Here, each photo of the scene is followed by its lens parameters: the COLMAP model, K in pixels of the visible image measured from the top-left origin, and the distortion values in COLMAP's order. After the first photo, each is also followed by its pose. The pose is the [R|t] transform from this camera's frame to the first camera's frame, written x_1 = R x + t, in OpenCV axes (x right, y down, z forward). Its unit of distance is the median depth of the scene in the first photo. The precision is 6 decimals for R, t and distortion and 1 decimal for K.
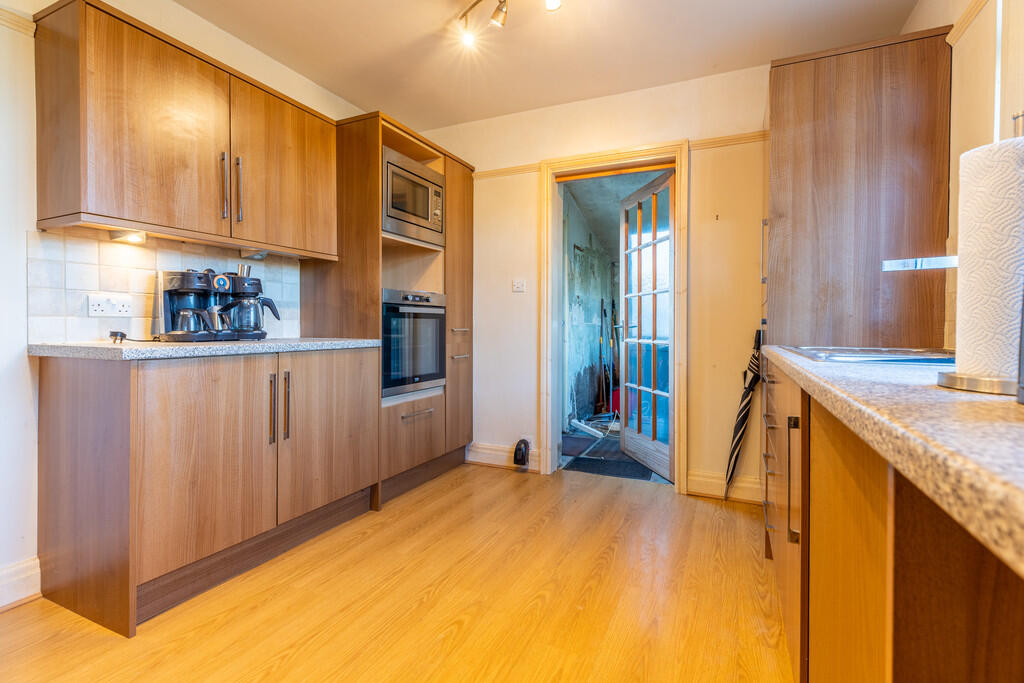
lens RADIAL K [[462.8, 0, 515.1], [0, 462.8, 331.7], [0, 0, 1]] dist [0.002093, -0.000344]
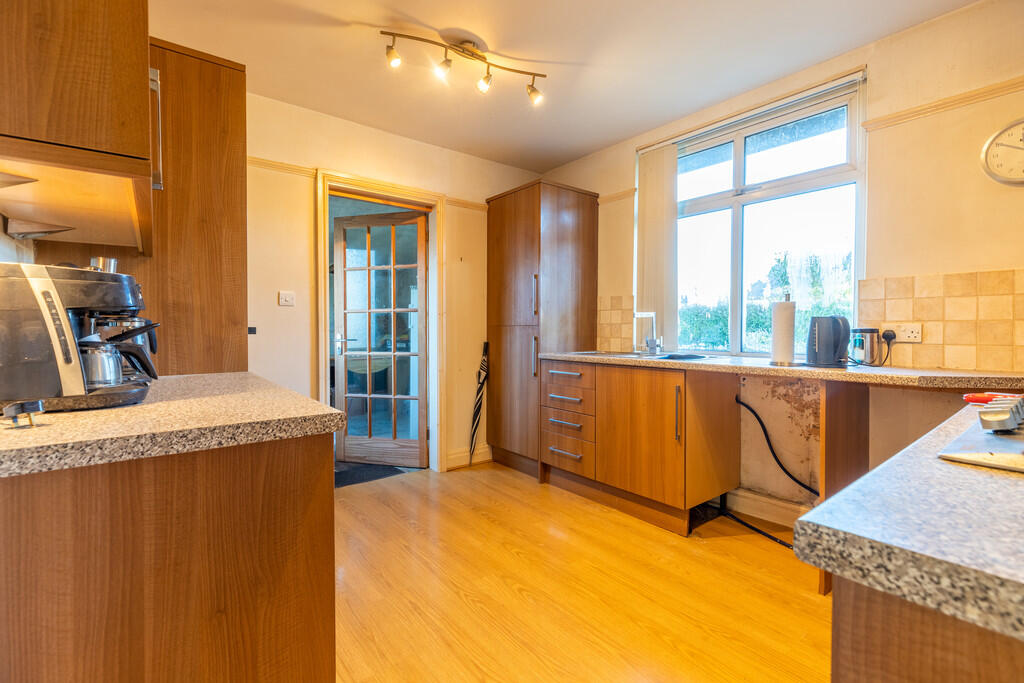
lens RADIAL K [[462.8, 0, 511.0], [0, 462.8, 339.0], [0, 0, 1]] dist [0.002093, -0.000344]
pose [[0.460149, -0.026546, 0.887445, -0.701736], [0.012235, 0.999648, 0.023558, -0.045304], [-0.887757, 0.000018, 0.460312, 0.256458]]
